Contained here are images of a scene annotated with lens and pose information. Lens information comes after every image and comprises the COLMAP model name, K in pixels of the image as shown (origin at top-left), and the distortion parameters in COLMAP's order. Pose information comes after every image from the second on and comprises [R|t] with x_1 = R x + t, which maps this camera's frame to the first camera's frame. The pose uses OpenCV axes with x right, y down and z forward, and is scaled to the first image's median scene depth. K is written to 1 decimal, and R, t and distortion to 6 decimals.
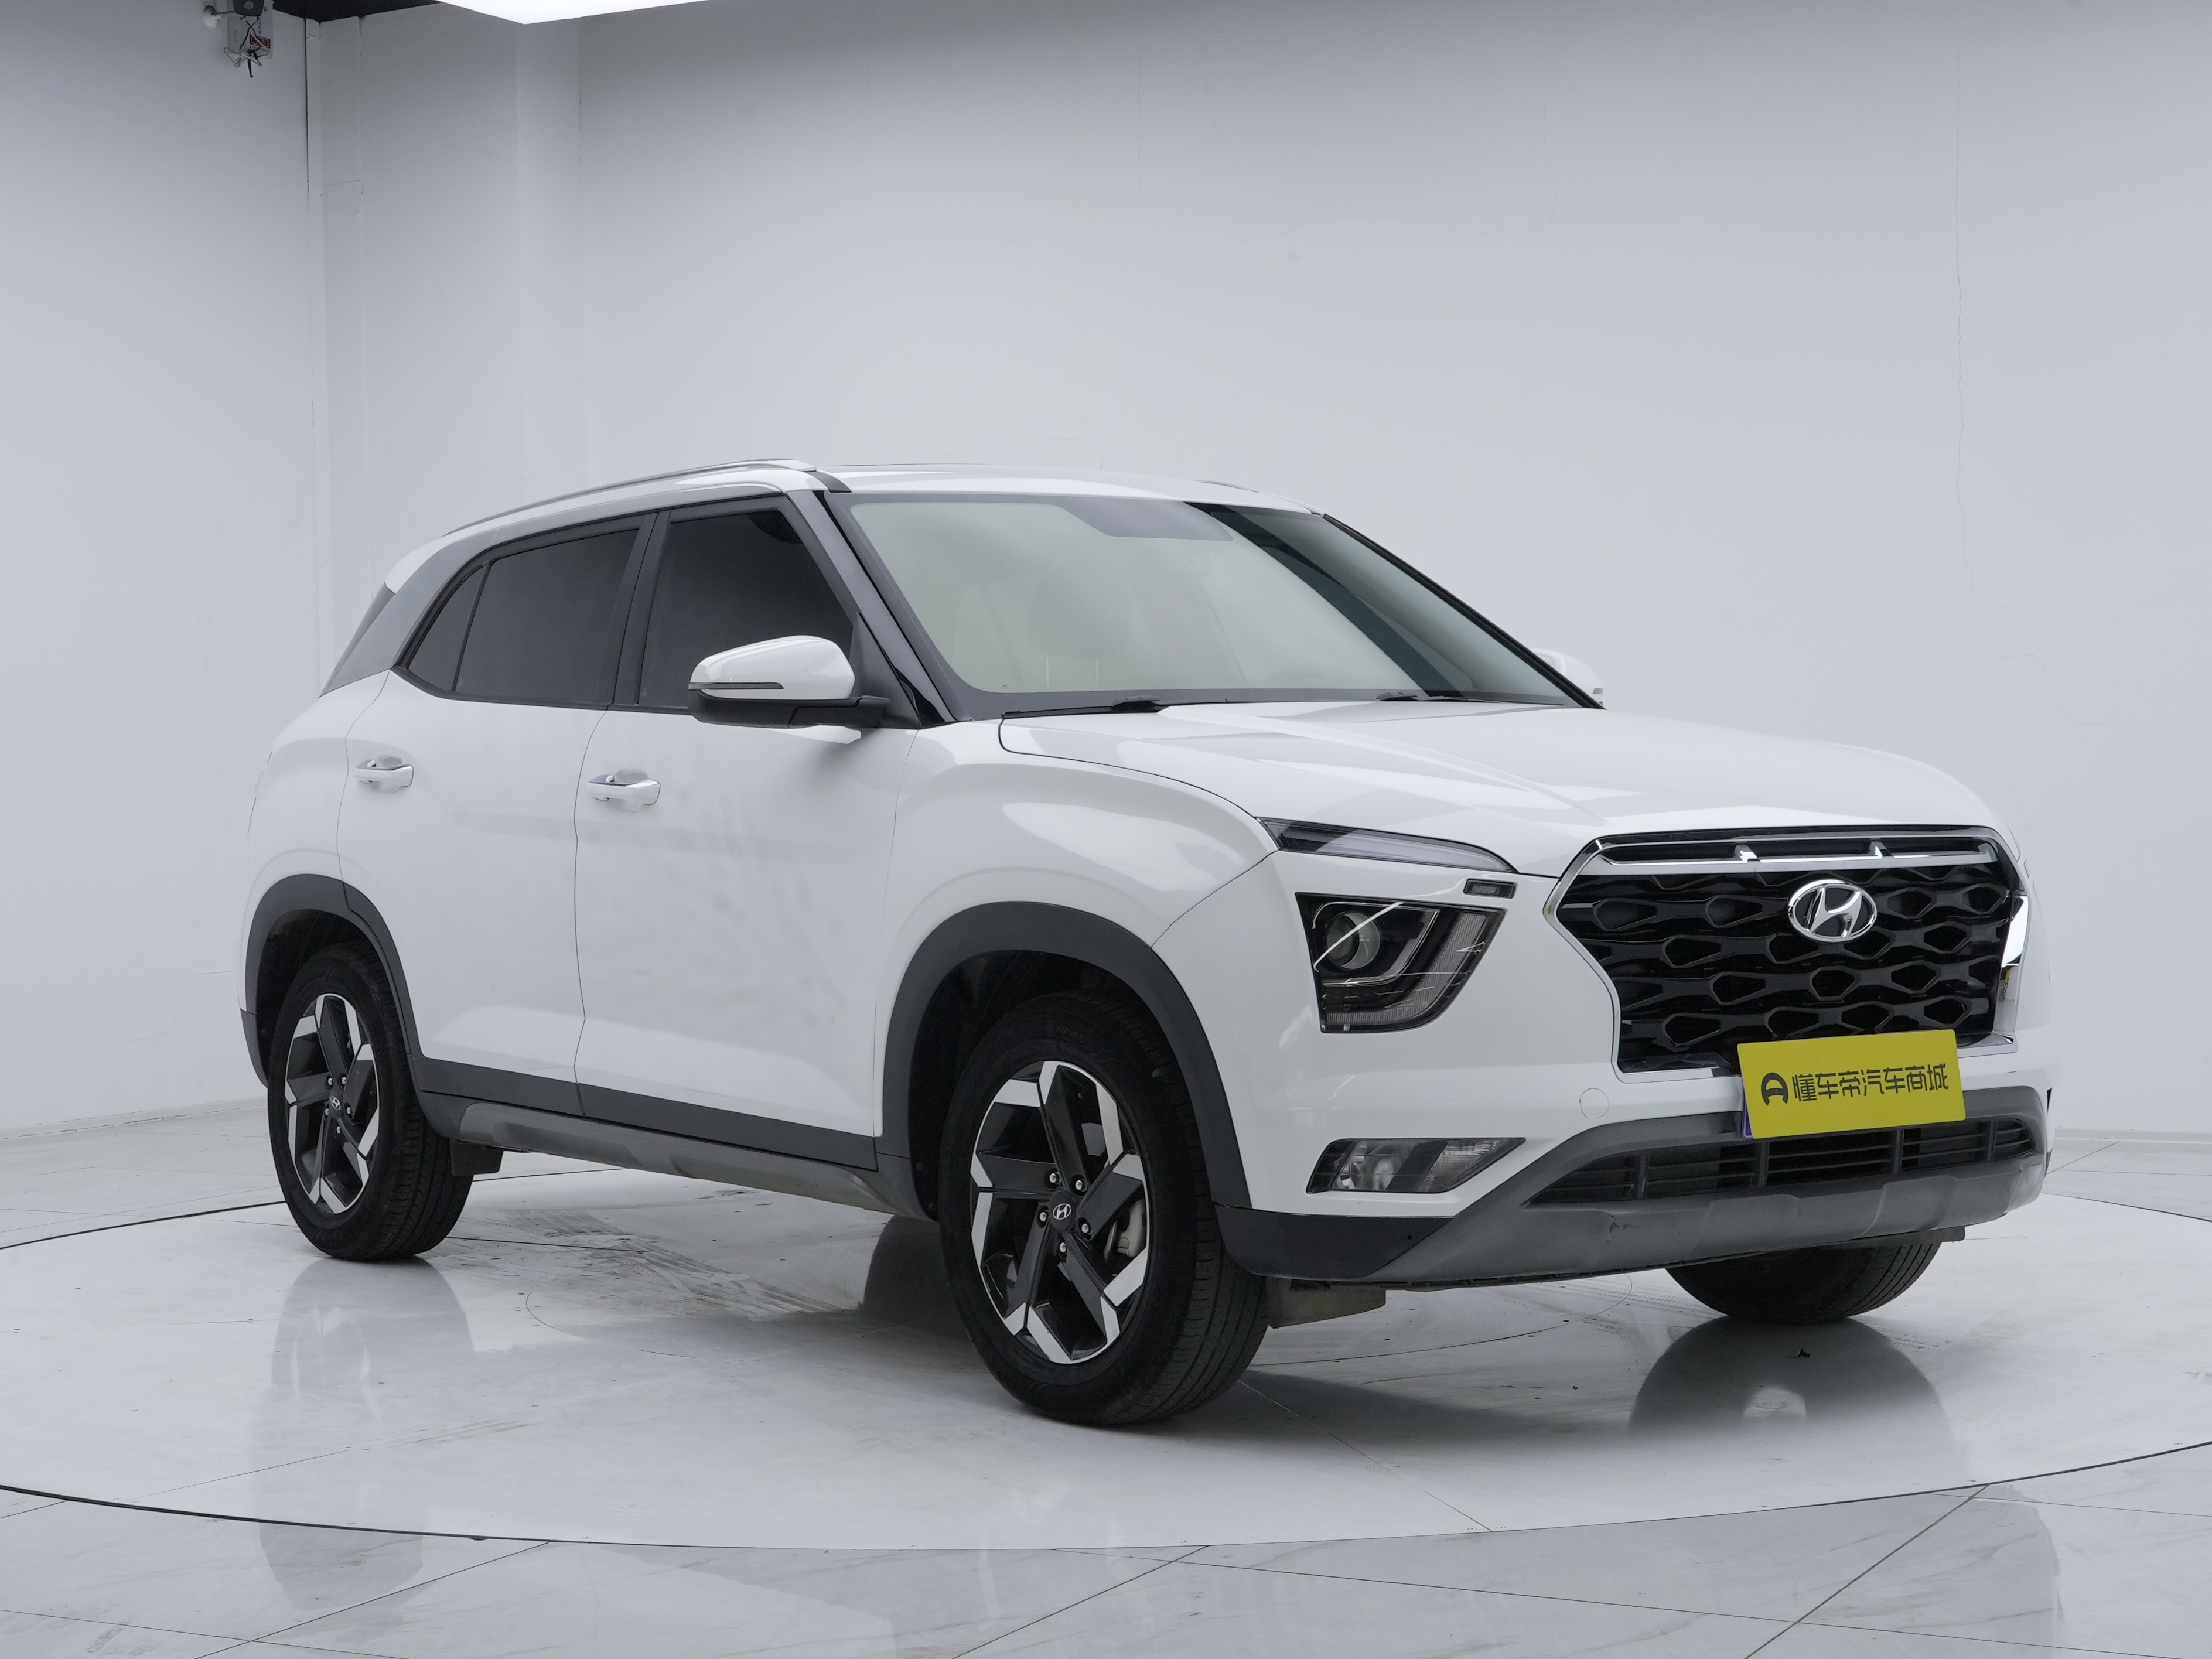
lens RADIAL K [[3306.0, 0, 1107.0], [0, 3306.0, 828.9], [0, 0, 1]] dist [-0.004773, 0.000000]
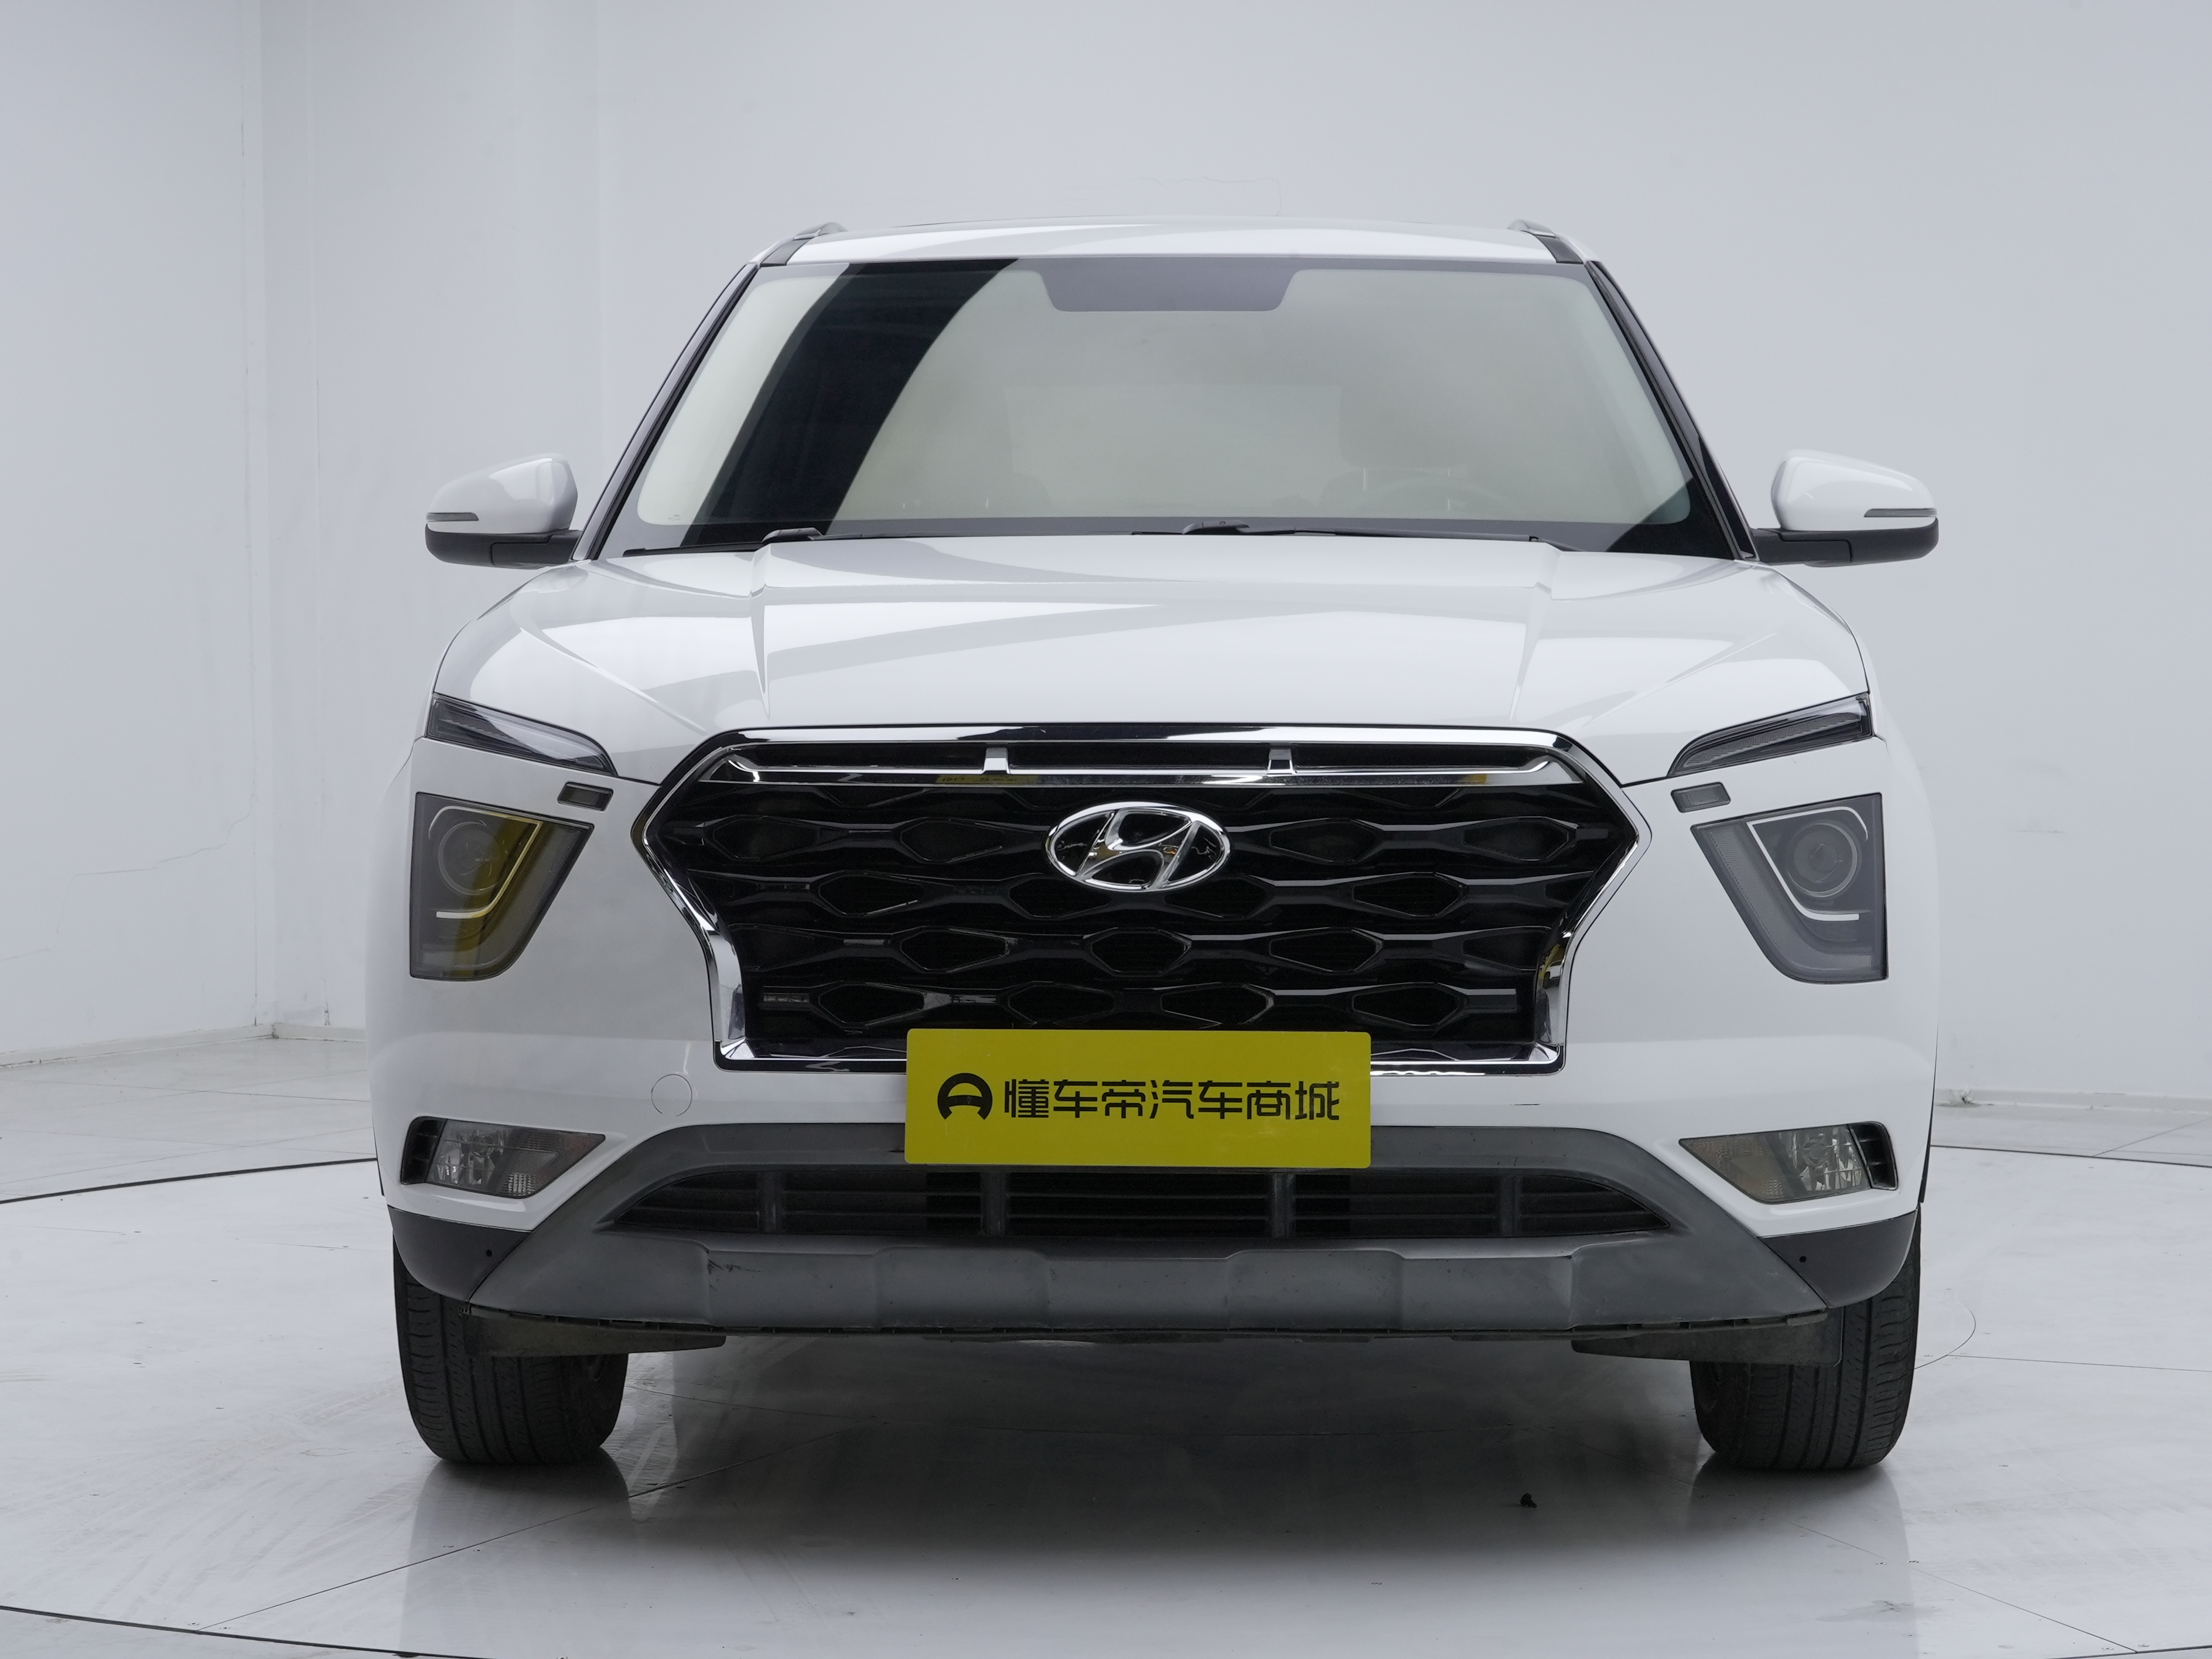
lens RADIAL K [[4031.6, 0, 1105.6], [0, 4031.6, 830.2], [0, 0, 1]] dist [-0.010232, 0.000000]
pose [[0.811223, 0.037746, -0.583517, 0.715873], [-0.017159, 0.999021, 0.040768, -0.012926], [0.584485, -0.023060, 0.811077, 0.322808]]
